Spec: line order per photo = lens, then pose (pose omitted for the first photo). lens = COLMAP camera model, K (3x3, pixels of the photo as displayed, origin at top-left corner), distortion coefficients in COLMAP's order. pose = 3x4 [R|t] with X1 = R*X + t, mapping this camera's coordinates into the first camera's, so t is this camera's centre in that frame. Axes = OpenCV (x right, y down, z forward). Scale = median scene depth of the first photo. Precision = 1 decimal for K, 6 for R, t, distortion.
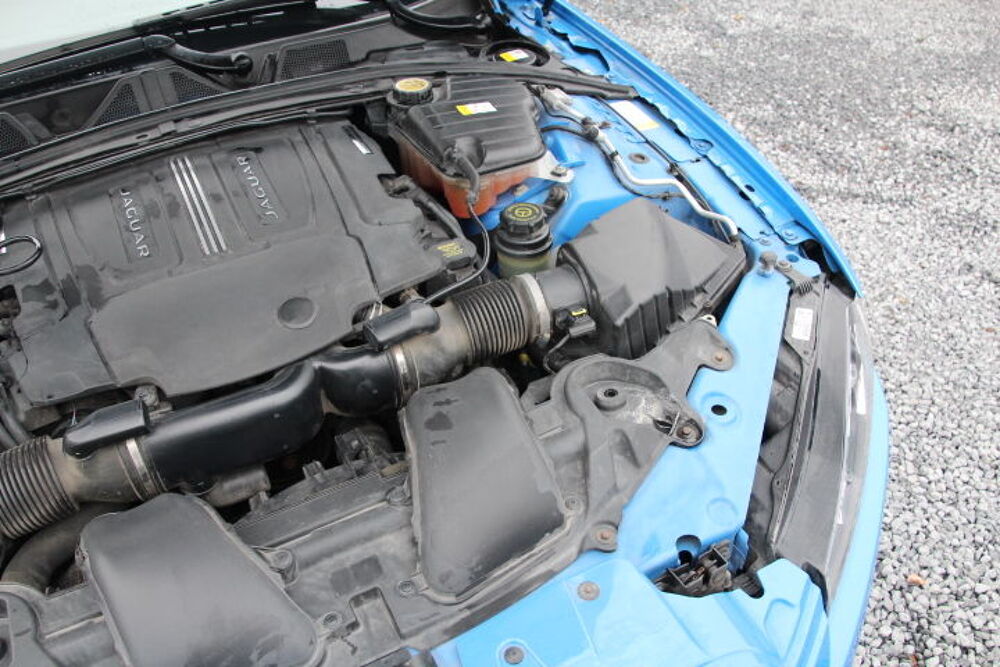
lens RADIAL K [[831.9, 0, 507.0], [0, 831.9, 335.7], [0, 0, 1]] dist [-0.178762, 0.102818]
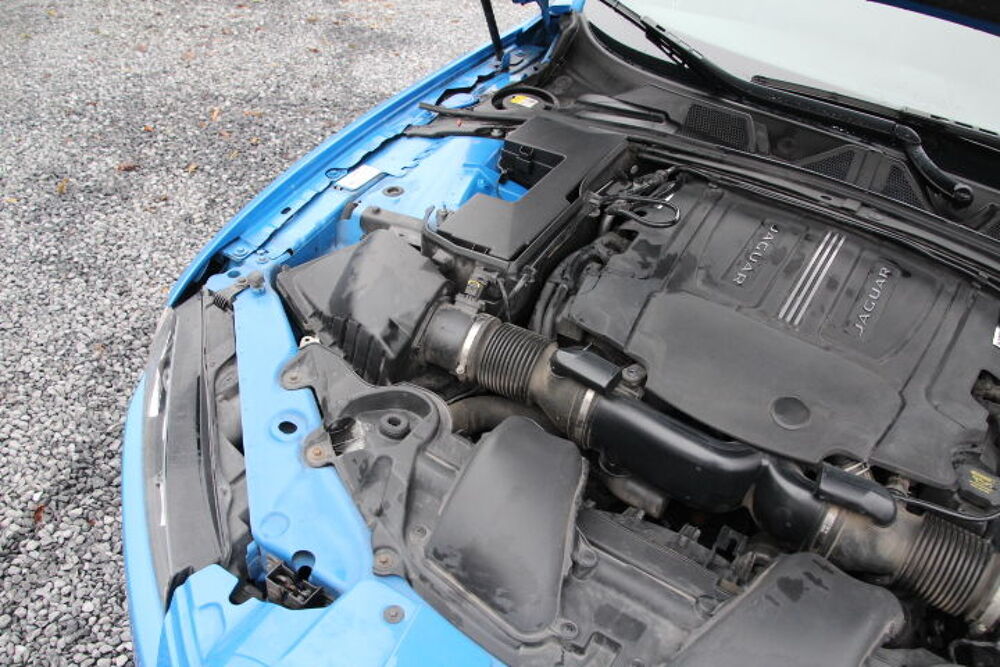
lens RADIAL K [[831.9, 0, 506.1], [0, 831.9, 336.8], [0, 0, 1]] dist [-0.178762, 0.102818]
pose [[0.482895, 0.592461, -0.644827, 0.152953], [-0.639641, 0.741567, 0.202334, -0.071706], [0.598057, 0.314752, 0.737061, 0.032896]]
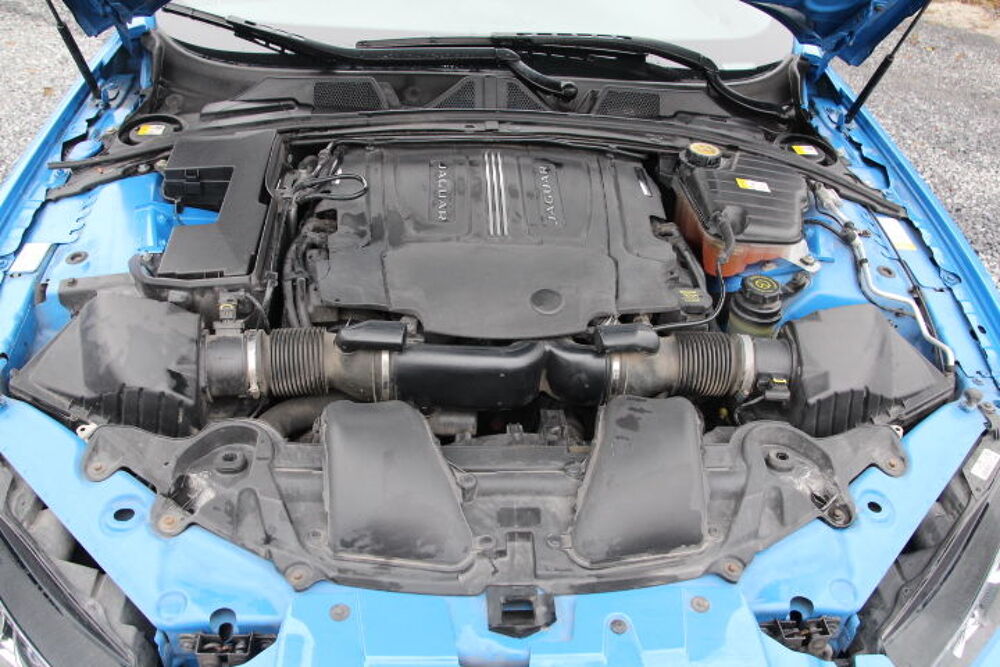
lens RADIAL K [[831.9, 0, 505.6], [0, 831.9, 332.5], [0, 0, 1]] dist [-0.178762, 0.102818]
pose [[0.905375, 0.314216, -0.285593, 0.045716], [-0.332663, 0.942889, -0.017205, 0.051745], [0.263877, 0.110583, 0.958196, -0.152970]]
